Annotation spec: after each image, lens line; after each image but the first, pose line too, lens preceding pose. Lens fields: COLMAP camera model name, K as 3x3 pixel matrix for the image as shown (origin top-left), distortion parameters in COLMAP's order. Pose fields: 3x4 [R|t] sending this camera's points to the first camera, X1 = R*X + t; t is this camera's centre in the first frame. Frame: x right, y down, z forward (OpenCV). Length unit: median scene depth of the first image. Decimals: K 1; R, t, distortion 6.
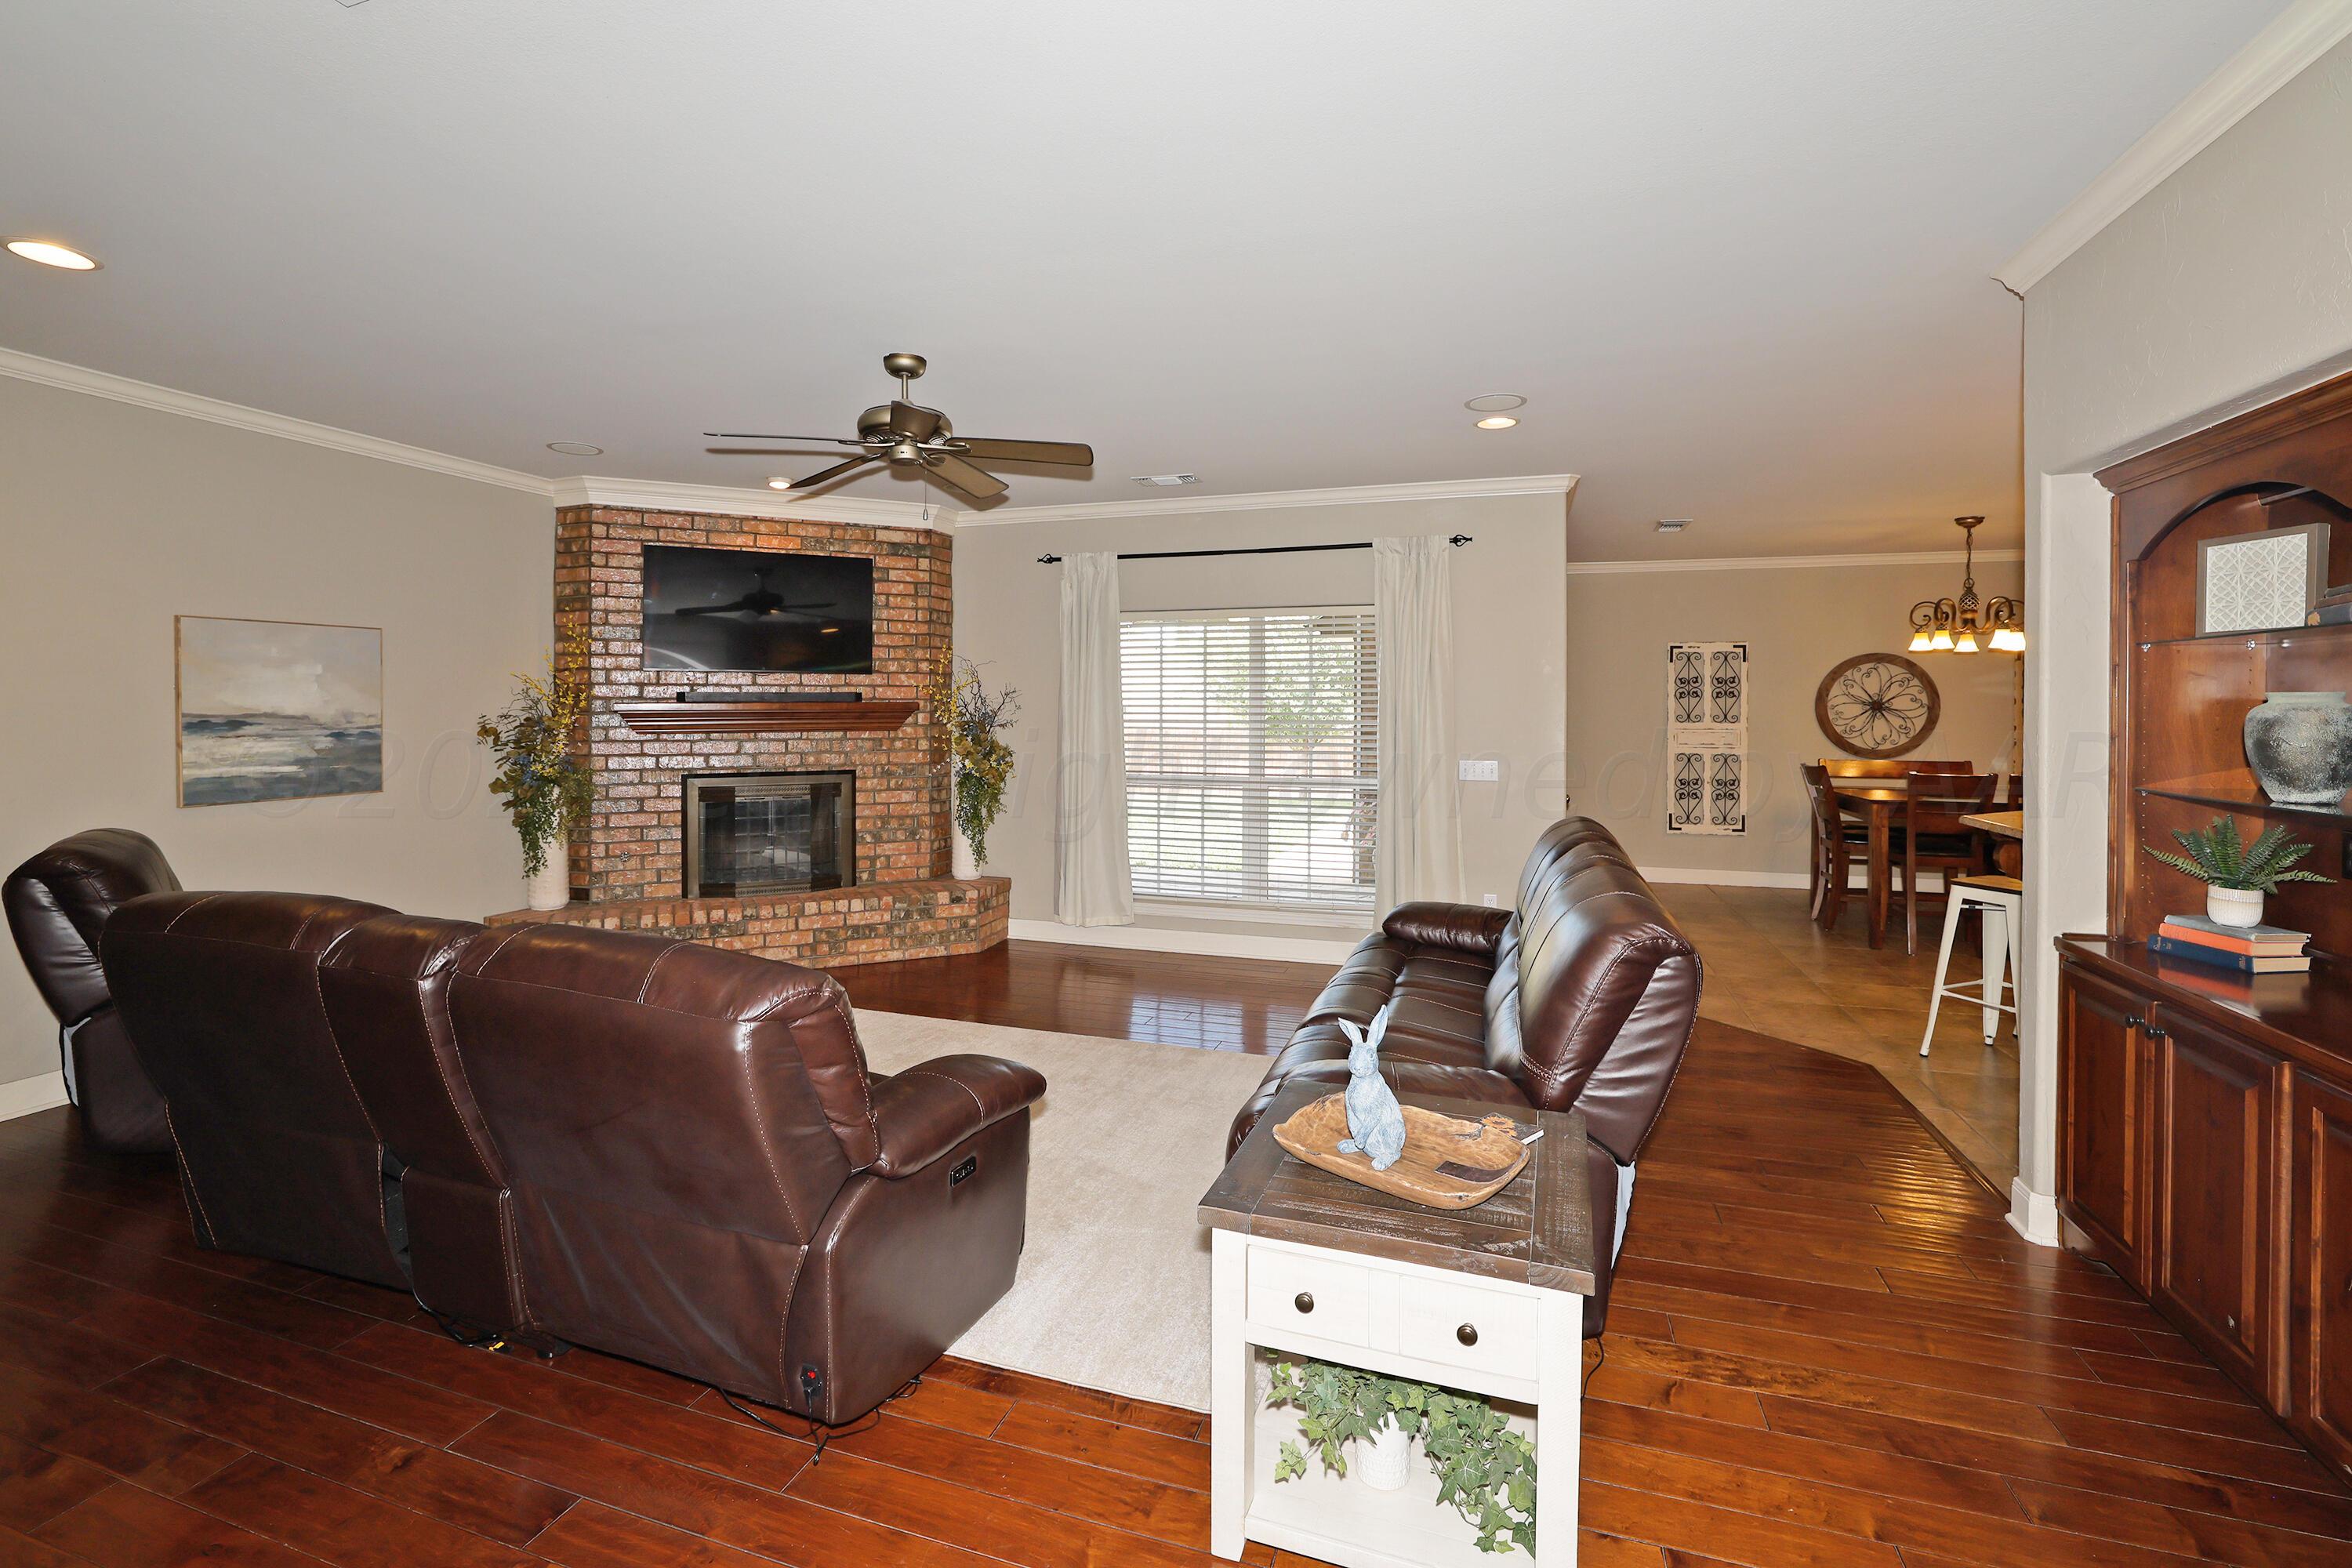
lens RADIAL K [[1033.3, 0, 1207.4], [0, 1033.3, 700.1], [0, 0, 1]] dist [-0.013964, 0.000589]
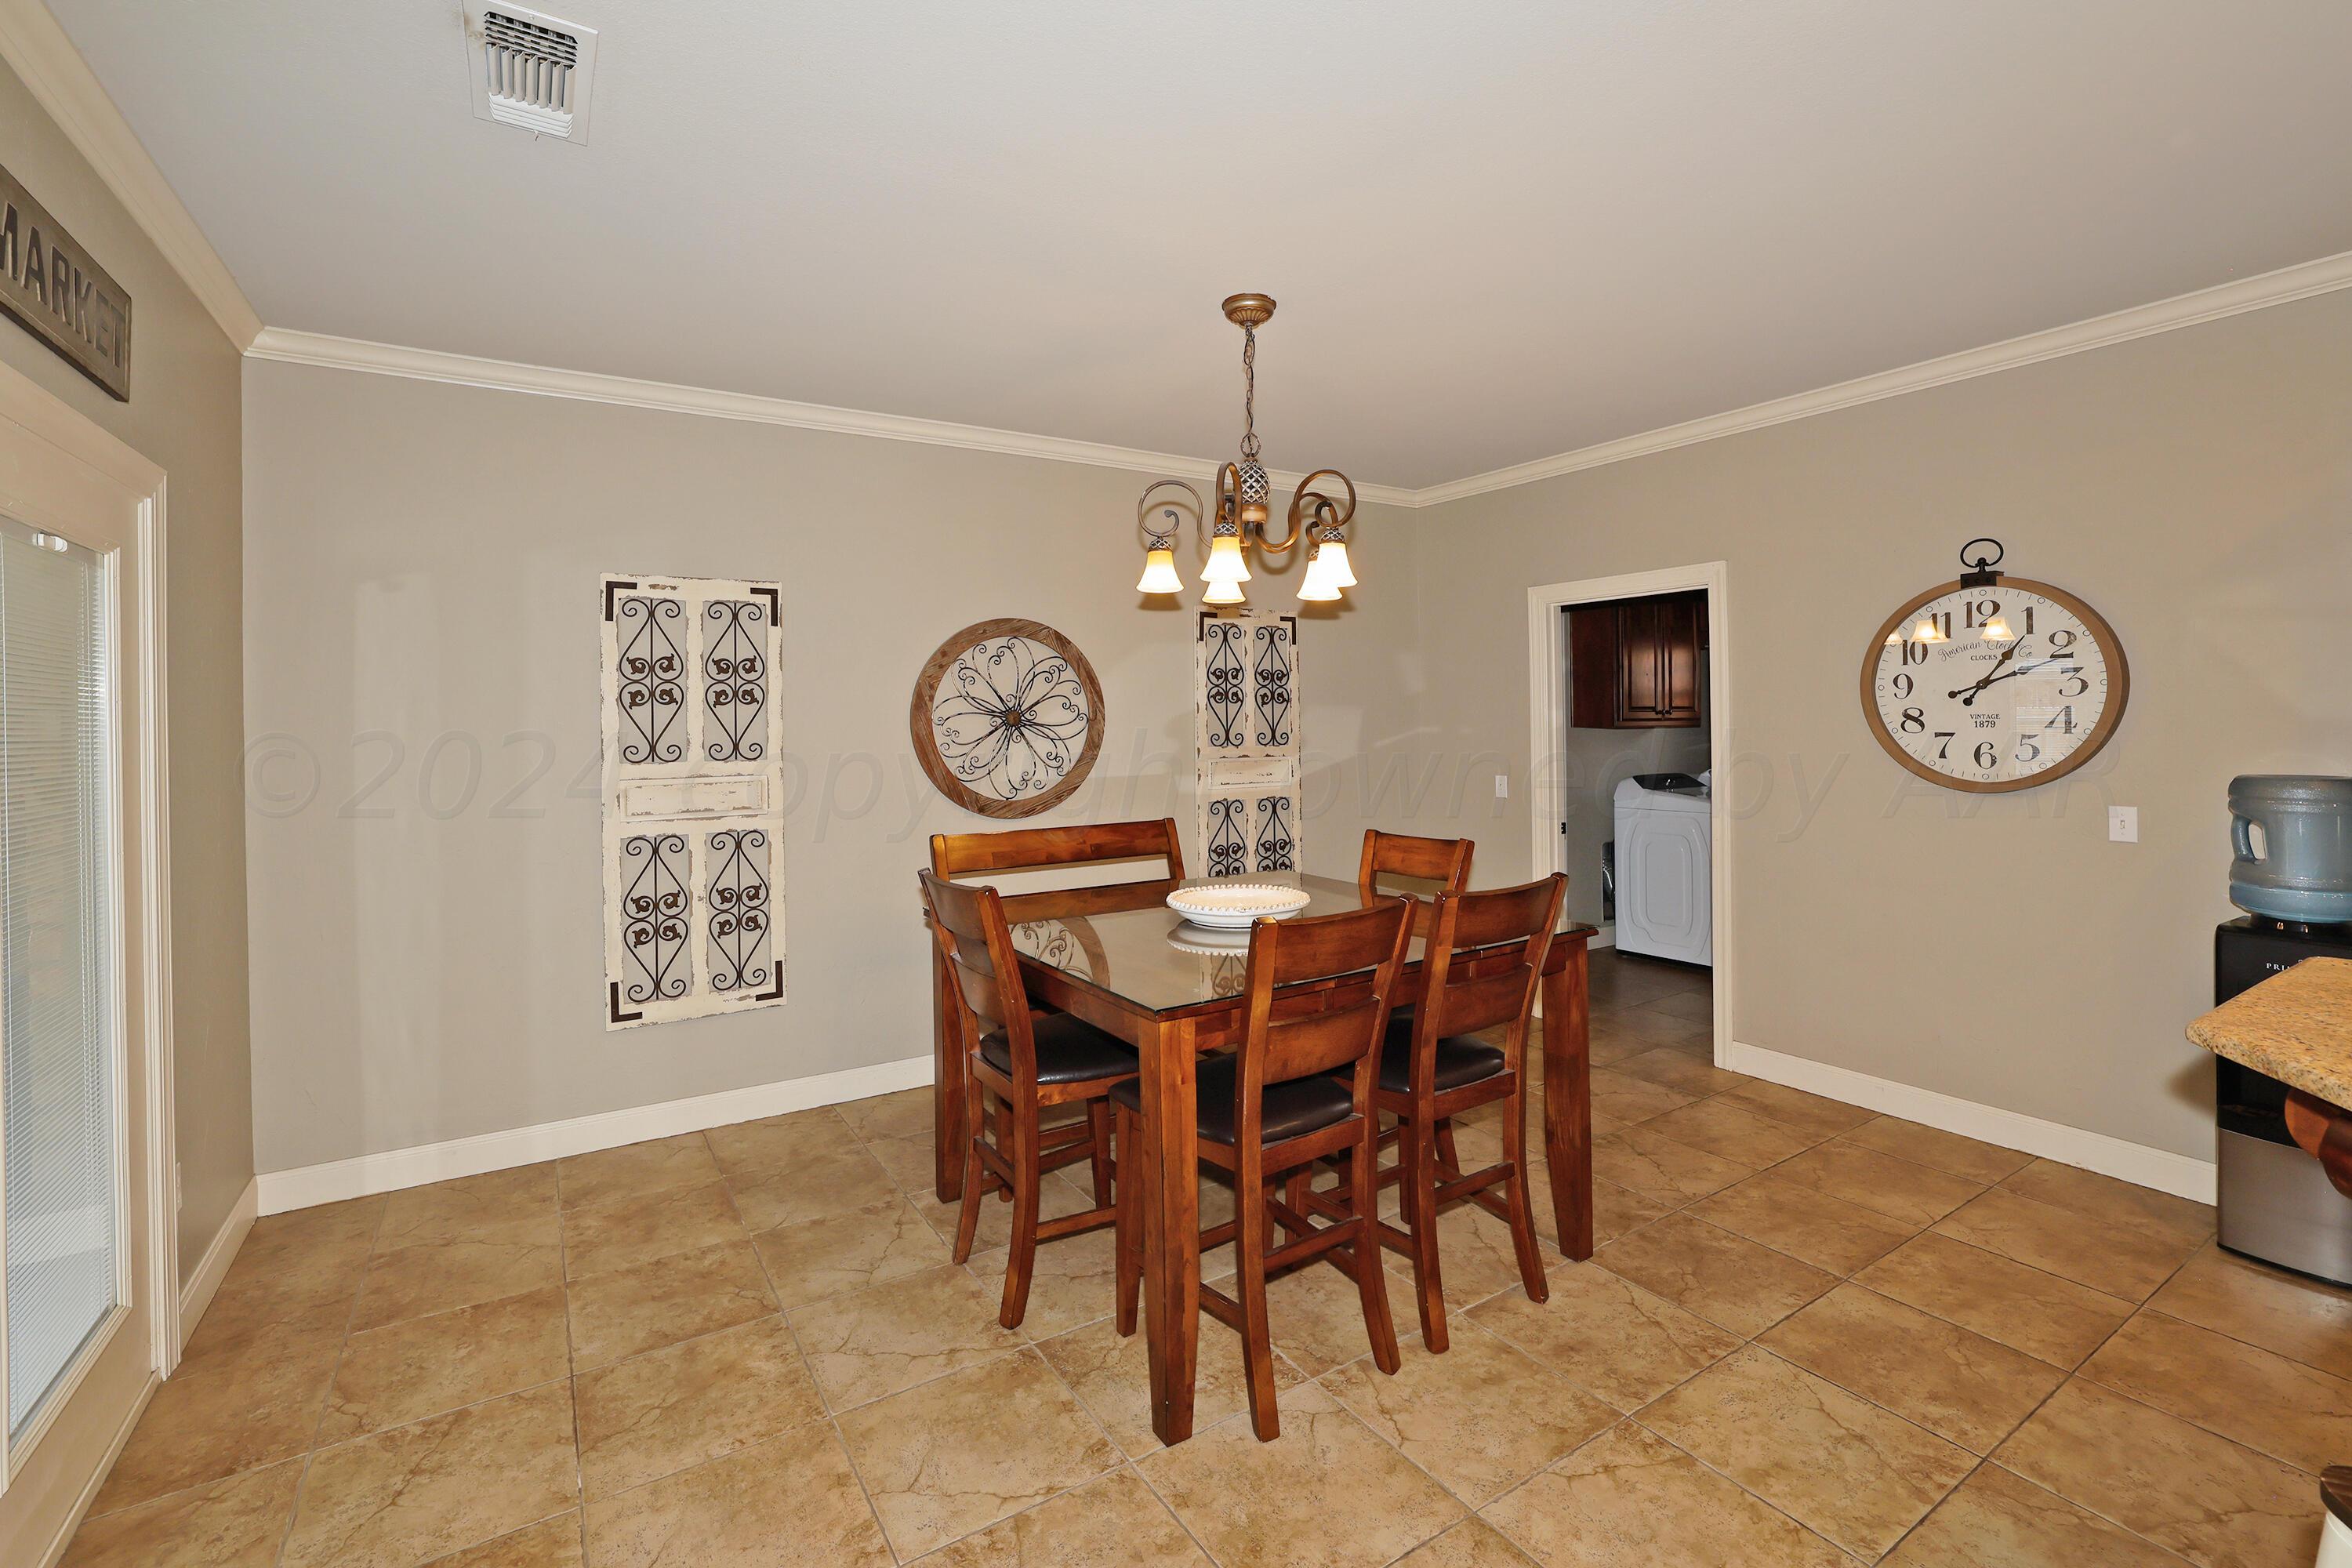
lens RADIAL K [[1033.3, 0, 1149.1], [0, 1033.3, 726.9], [0, 0, 1]] dist [-0.013964, 0.000589]
pose [[0.667742, -0.022608, 0.744049, 0.291884], [0.008978, 0.999711, 0.022319, -0.000922], [-0.744338, -0.008223, 0.667752, 0.571112]]
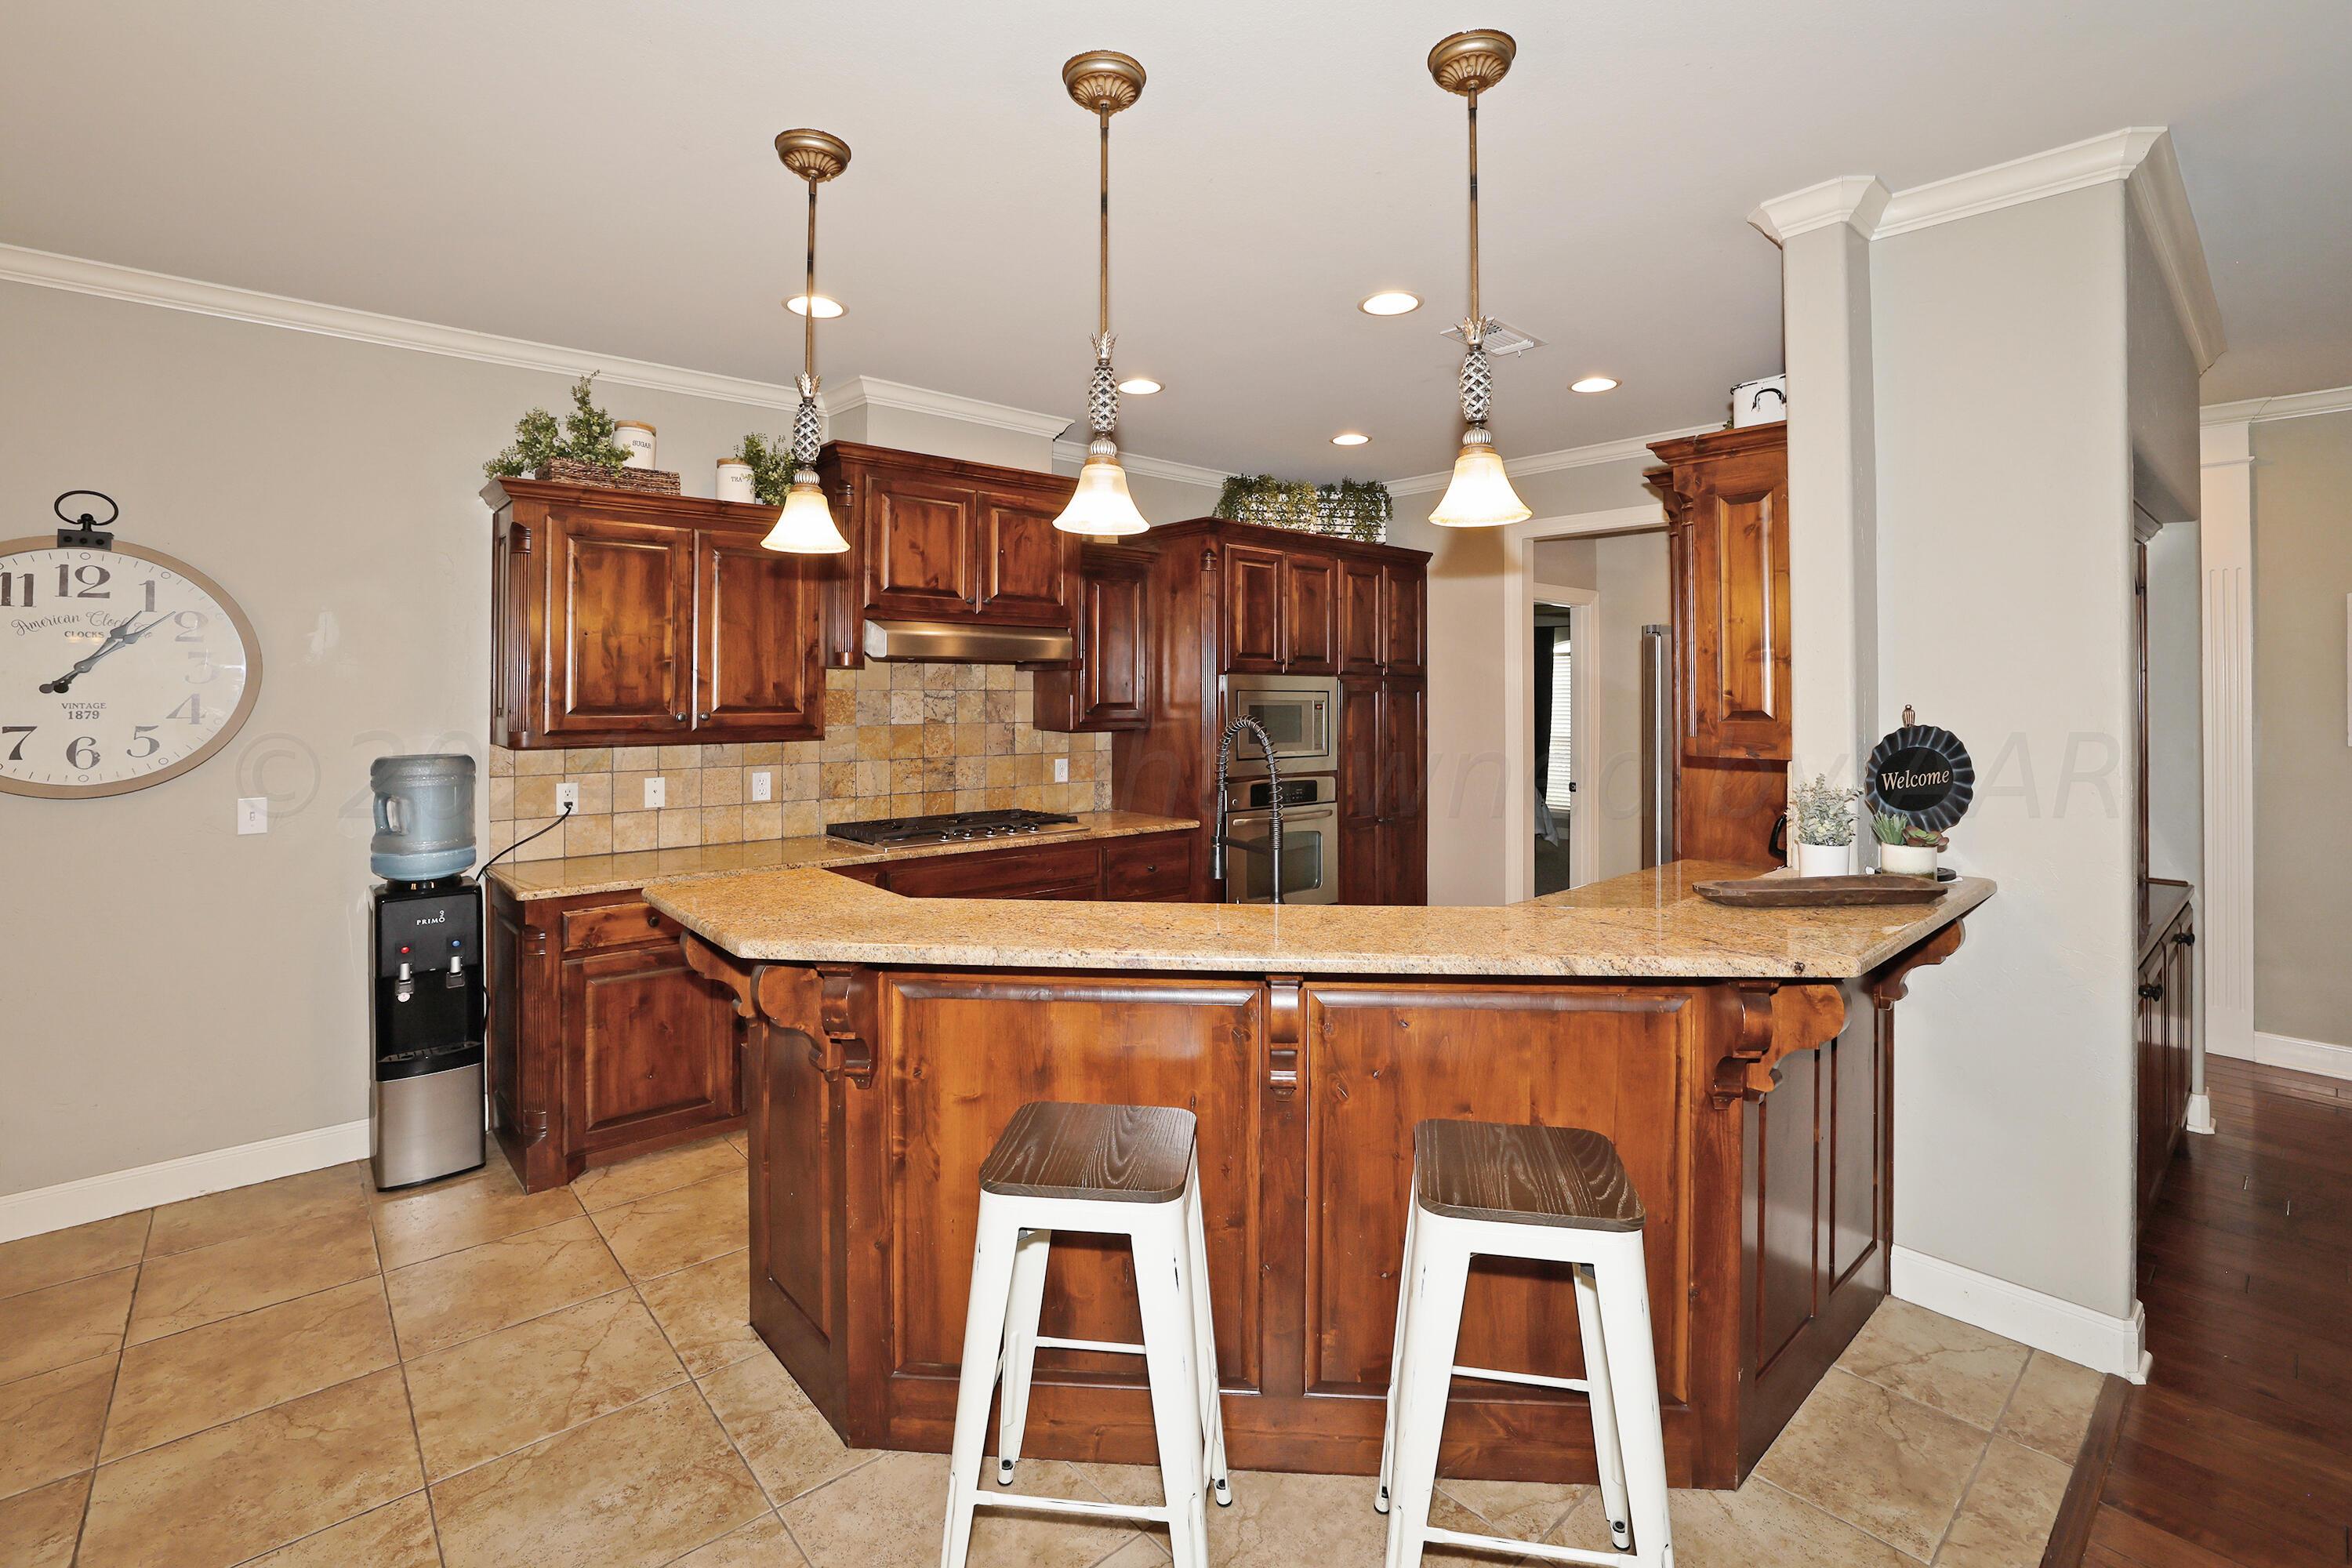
lens RADIAL K [[1033.3, 0, 1163.1], [0, 1033.3, 689.6], [0, 0, 1]] dist [-0.013964, 0.000589]
pose [[-0.851769, -0.005331, 0.523890, 0.342997], [-0.009291, 0.999945, -0.004932, 0.000064], [-0.523835, -0.009069, -0.851772, 0.701067]]
